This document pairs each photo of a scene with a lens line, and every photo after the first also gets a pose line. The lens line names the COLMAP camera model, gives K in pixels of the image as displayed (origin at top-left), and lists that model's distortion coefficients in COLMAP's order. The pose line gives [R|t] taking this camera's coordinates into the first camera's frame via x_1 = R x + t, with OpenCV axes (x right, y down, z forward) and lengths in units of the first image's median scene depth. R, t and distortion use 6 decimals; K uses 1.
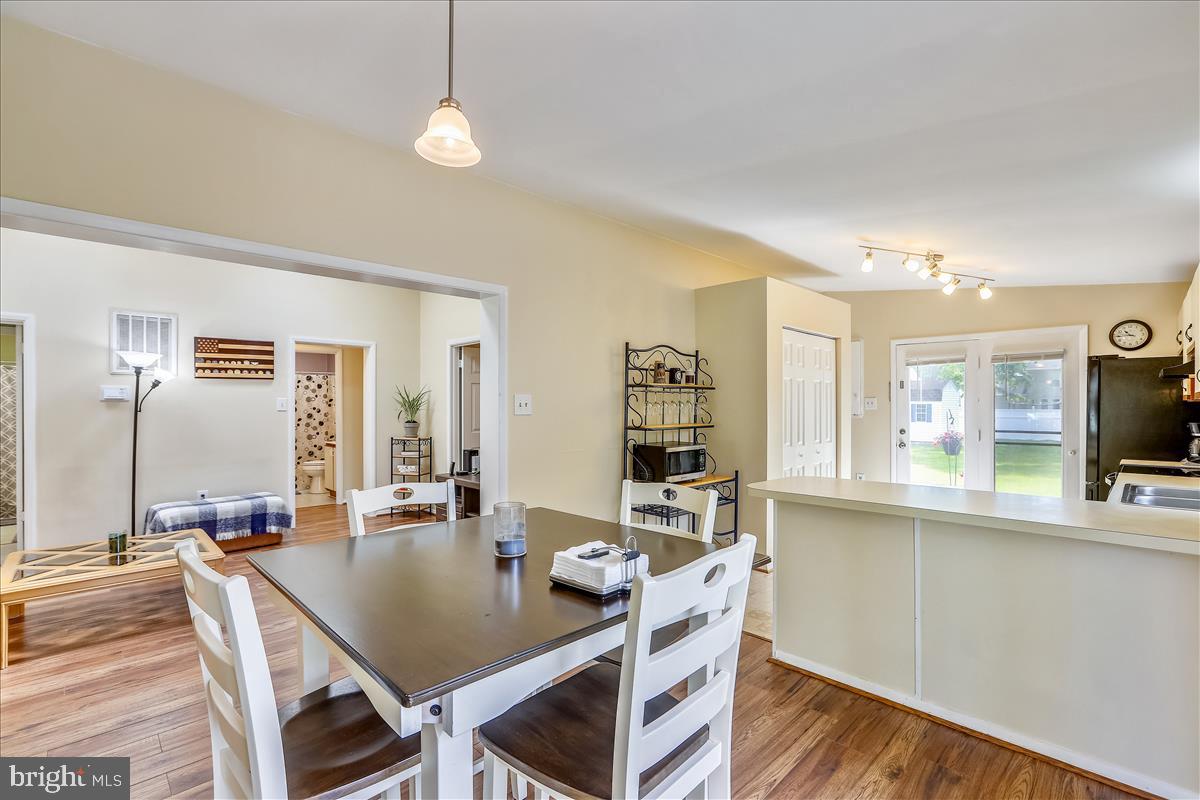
lens RADIAL K [[546.3, 0, 599.6], [0, 546.3, 408.6], [0, 0, 1]] dist [-0.013158, 0.000115]
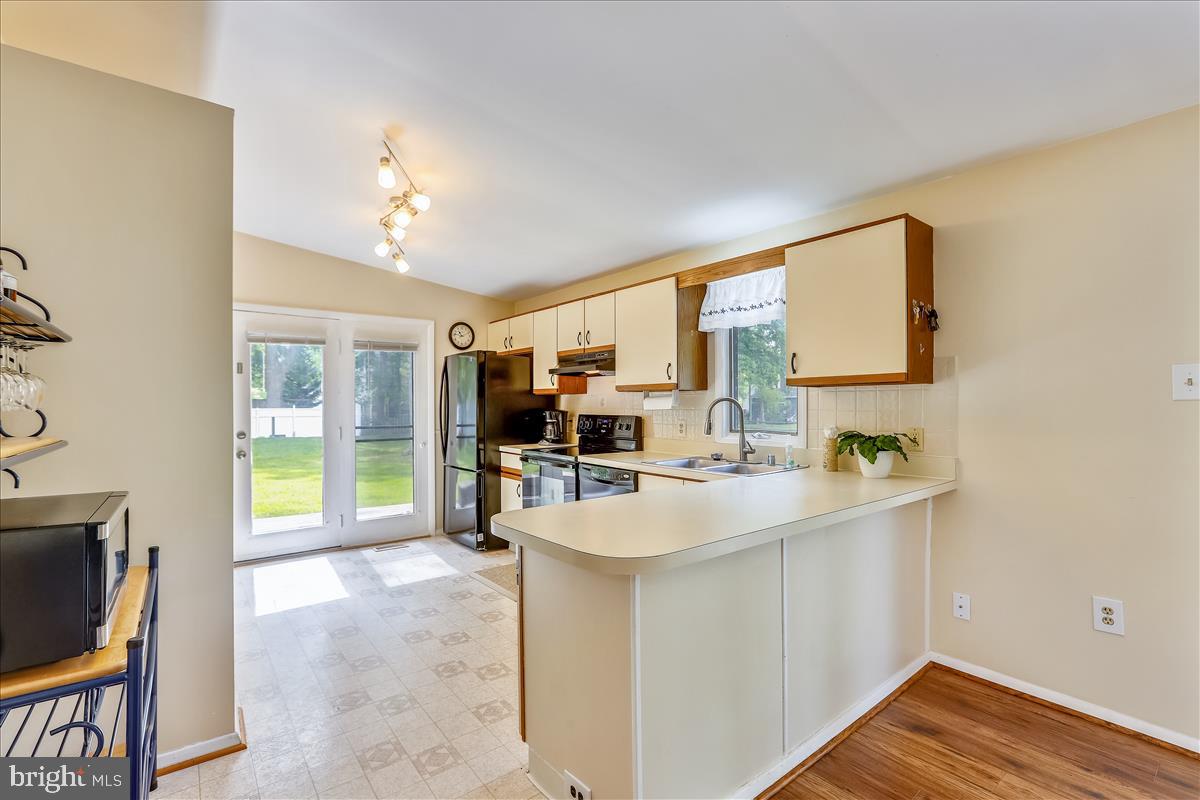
lens RADIAL K [[546.3, 0, 599.6], [0, 546.3, 408.6], [0, 0, 1]] dist [-0.013158, 0.000115]
pose [[0.101438, -0.008605, 0.994805, -0.115518], [0.010305, 0.999918, 0.007599, 0.009735], [-0.994789, 0.009481, 0.101518, 0.603155]]
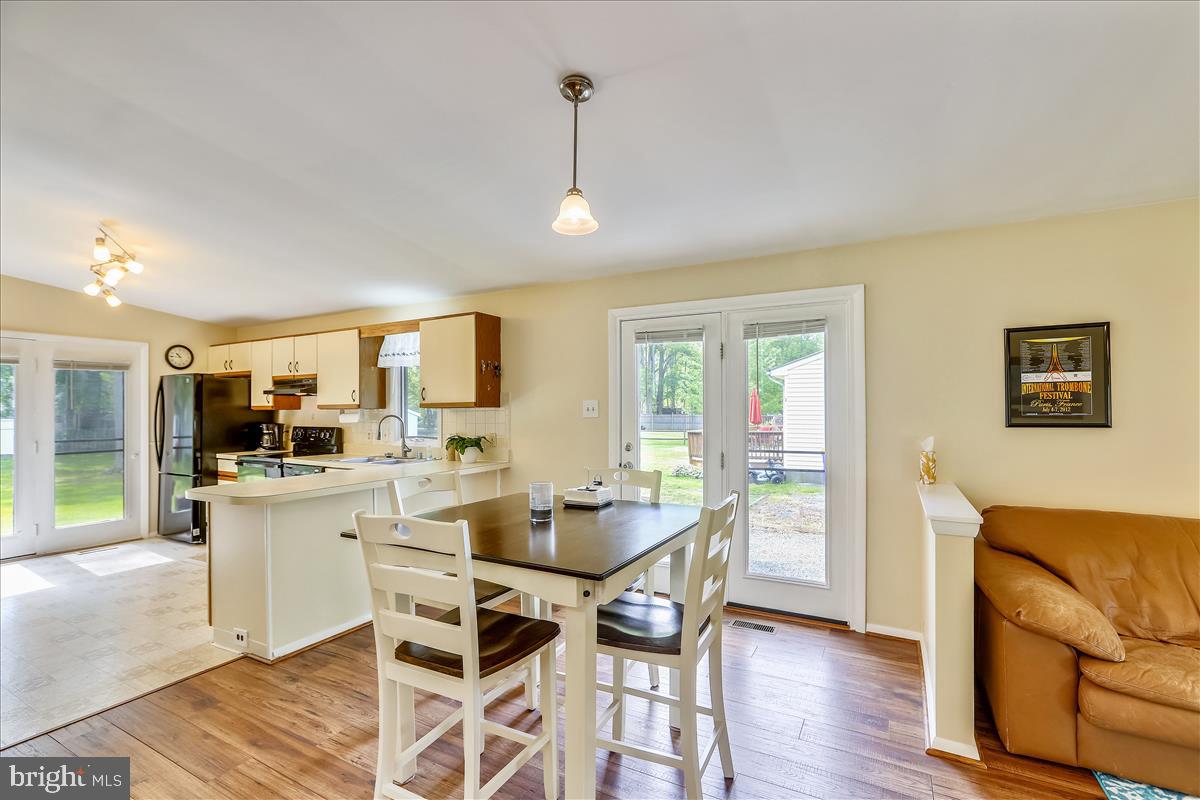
lens RADIAL K [[549.1, 0, 595.4], [0, 549.1, 408.9], [0, 0, 1]] dist [-0.000447, 0.009422]
pose [[-0.277533, 0.005334, 0.960701, -0.515990], [0.012010, 0.999926, -0.002082, -0.001265], [-0.960641, 0.010960, -0.277576, 0.428534]]
